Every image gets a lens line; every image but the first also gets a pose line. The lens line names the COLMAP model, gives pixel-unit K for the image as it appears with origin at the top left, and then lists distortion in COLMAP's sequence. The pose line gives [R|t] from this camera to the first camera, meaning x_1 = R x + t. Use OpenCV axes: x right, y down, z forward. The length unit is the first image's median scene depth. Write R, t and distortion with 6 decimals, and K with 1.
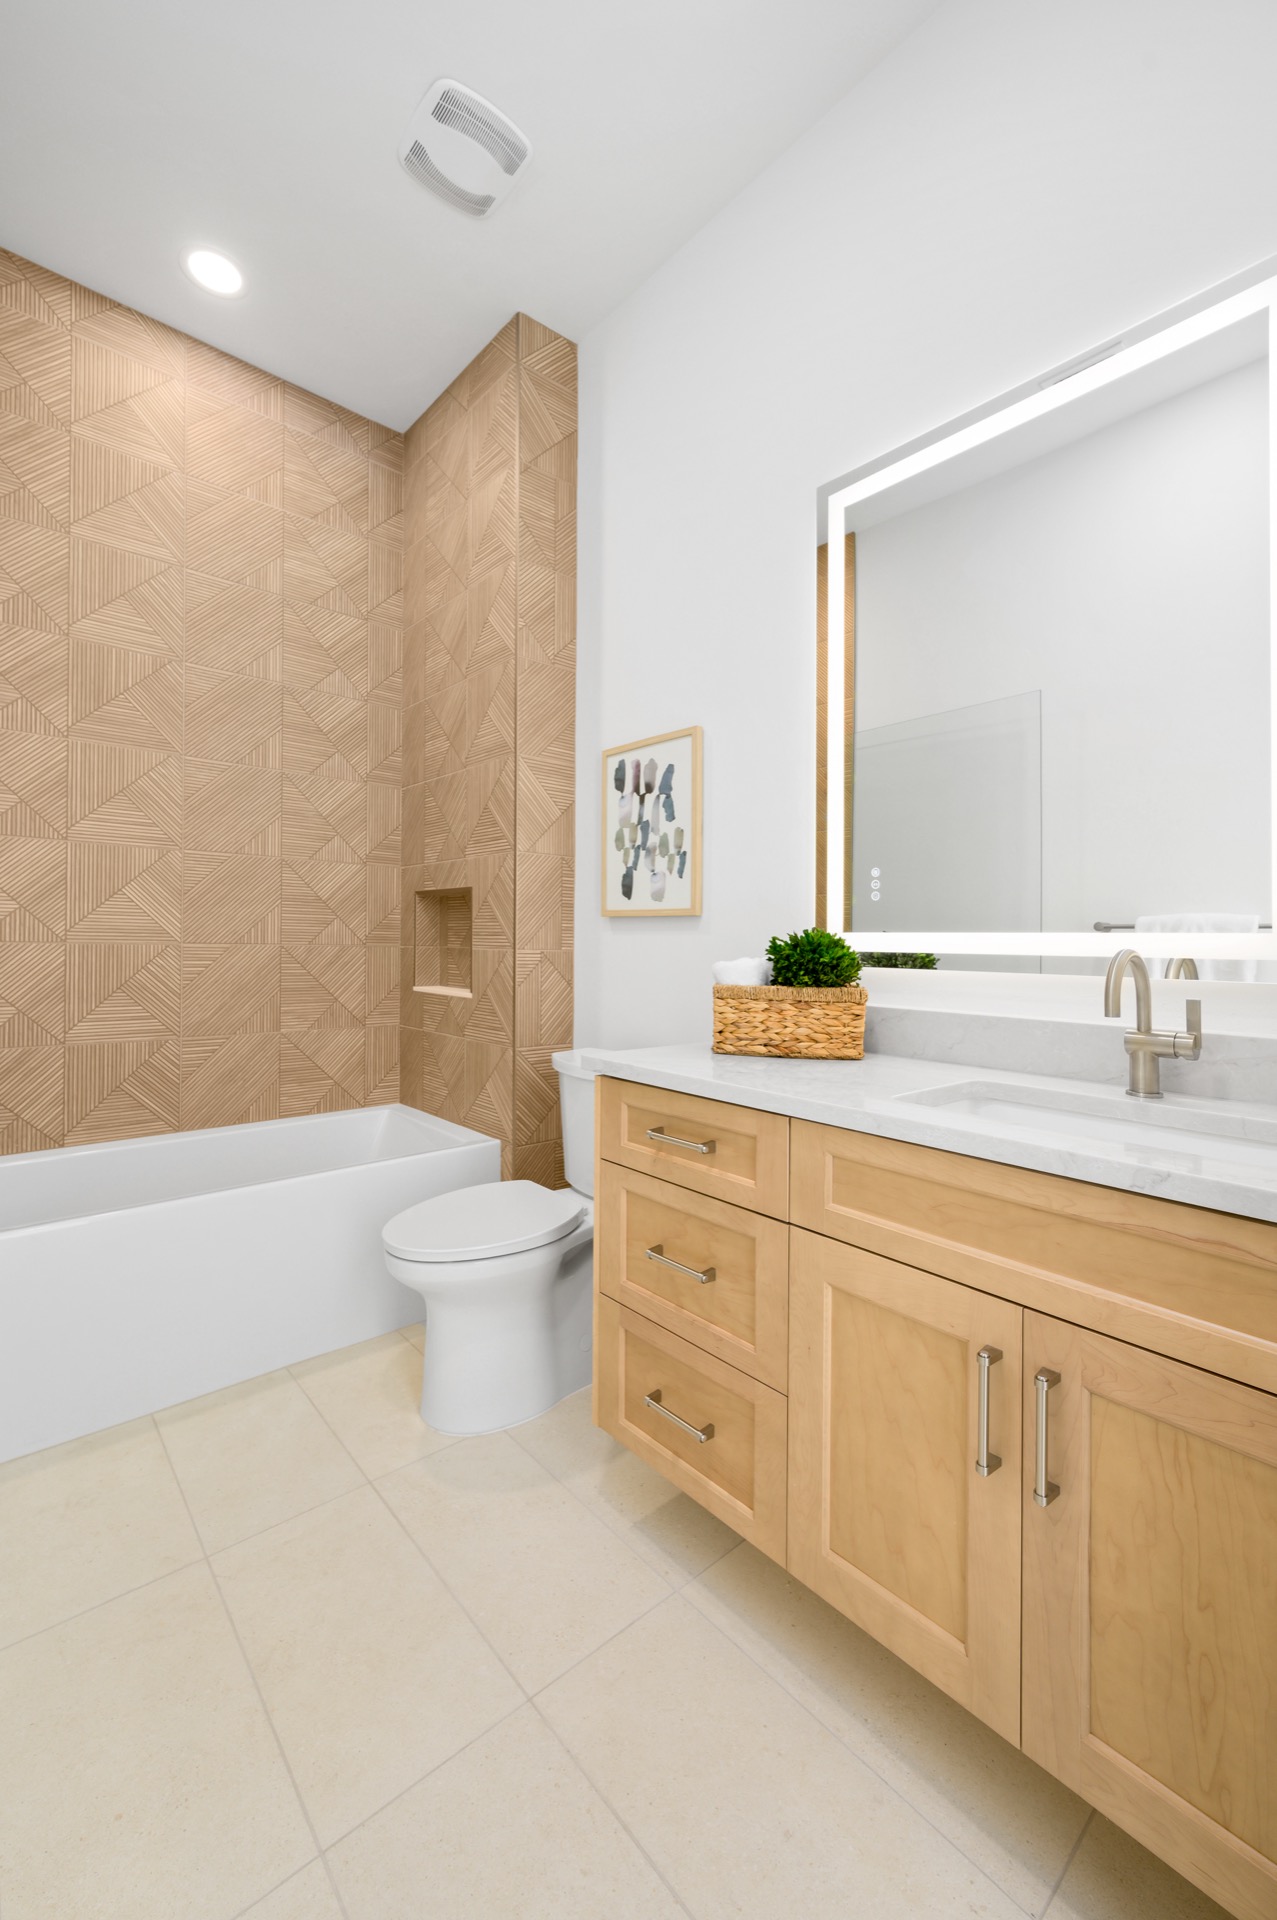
lens RADIAL K [[779.6, 0, 644.5], [0, 779.6, 947.8], [0, 0, 1]] dist [-0.000304, 0.000749]
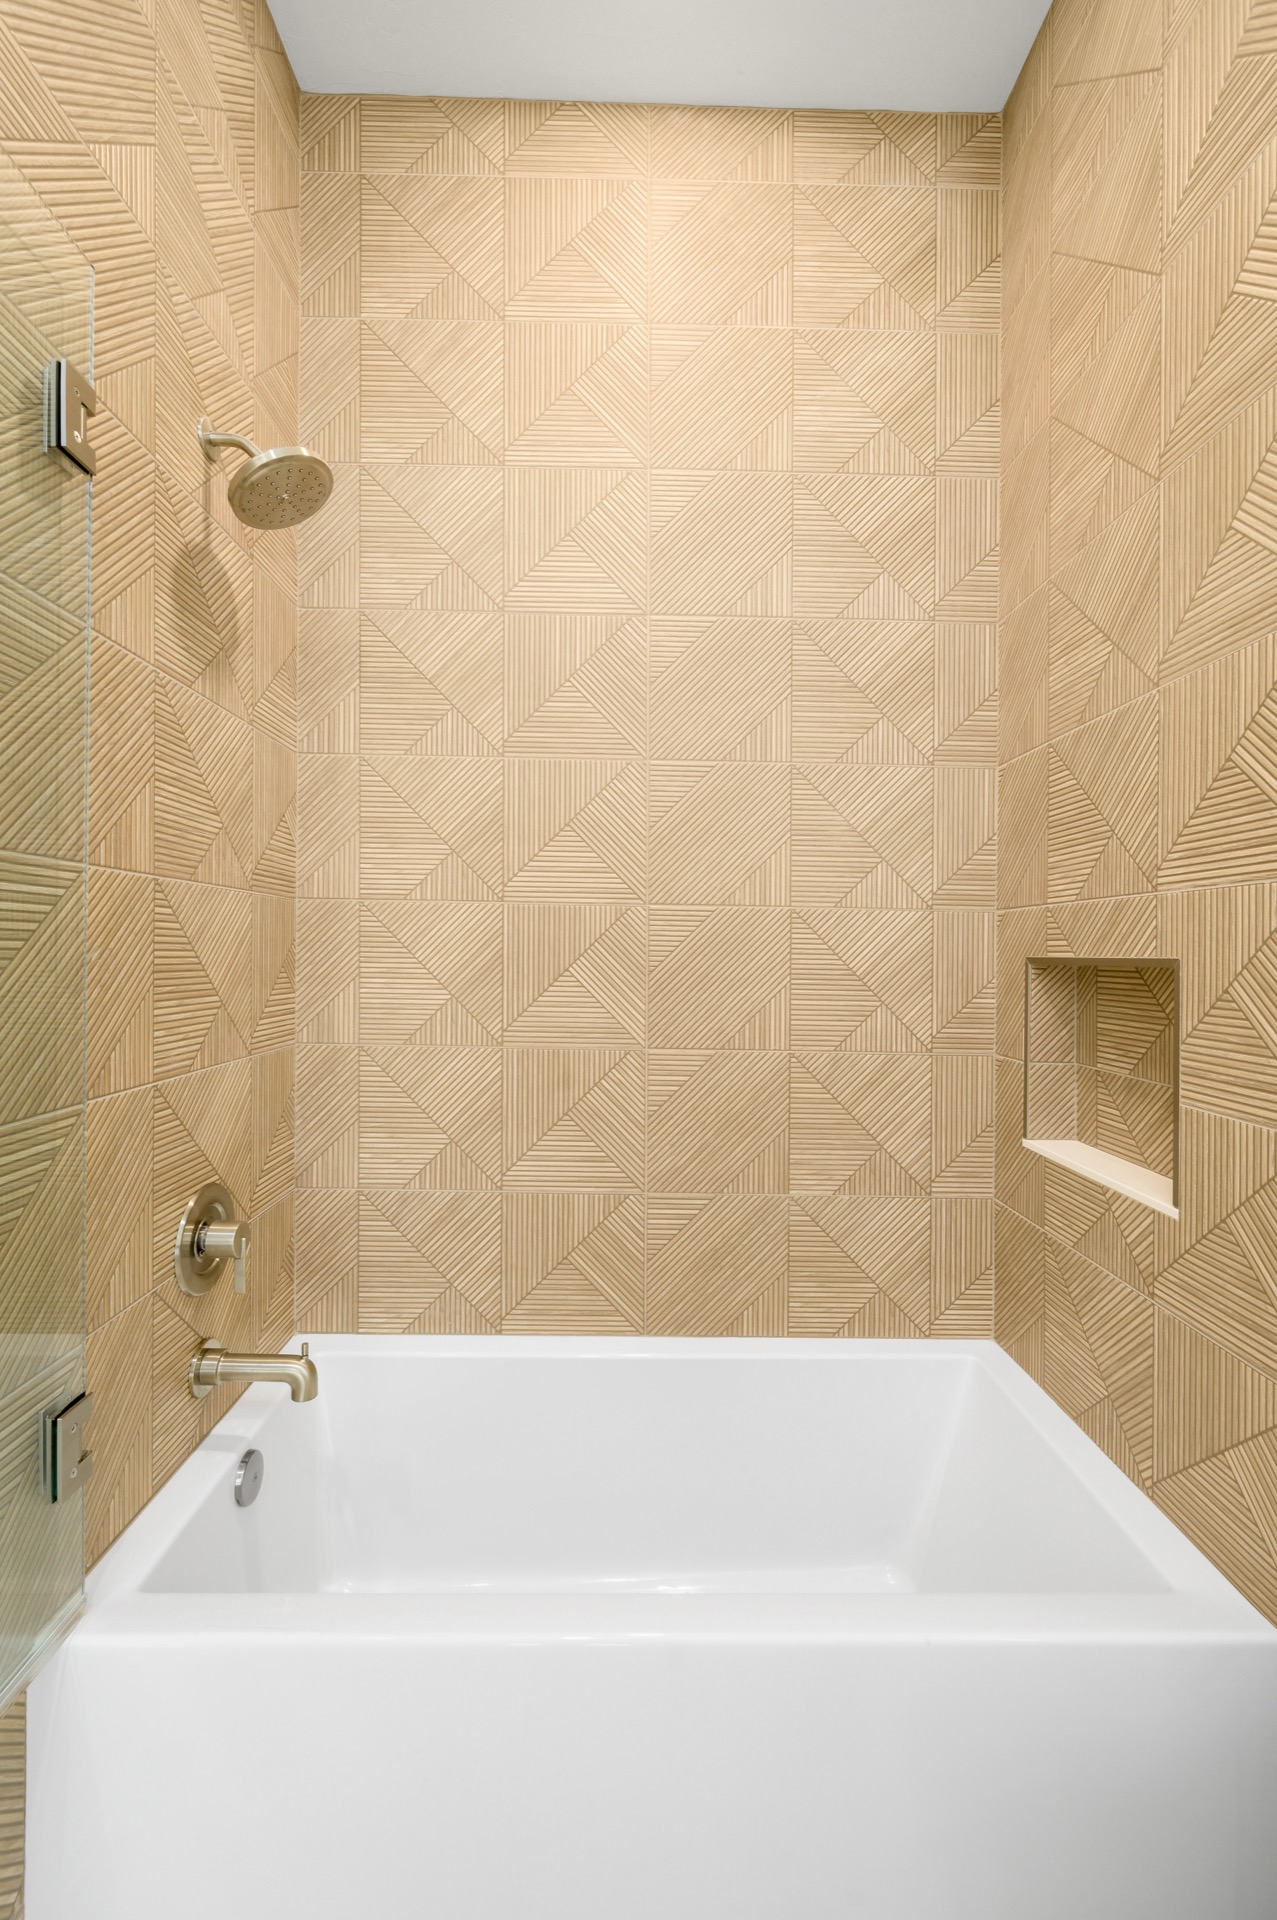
lens RADIAL K [[779.6, 0, 644.5], [0, 779.6, 947.8], [0, 0, 1]] dist [-0.000304, 0.000749]
pose [[0.758602, -0.007647, -0.651509, -0.155468], [-0.008270, 0.999738, -0.021364, -0.068717], [0.651501, 0.021595, 0.758340, 0.458862]]
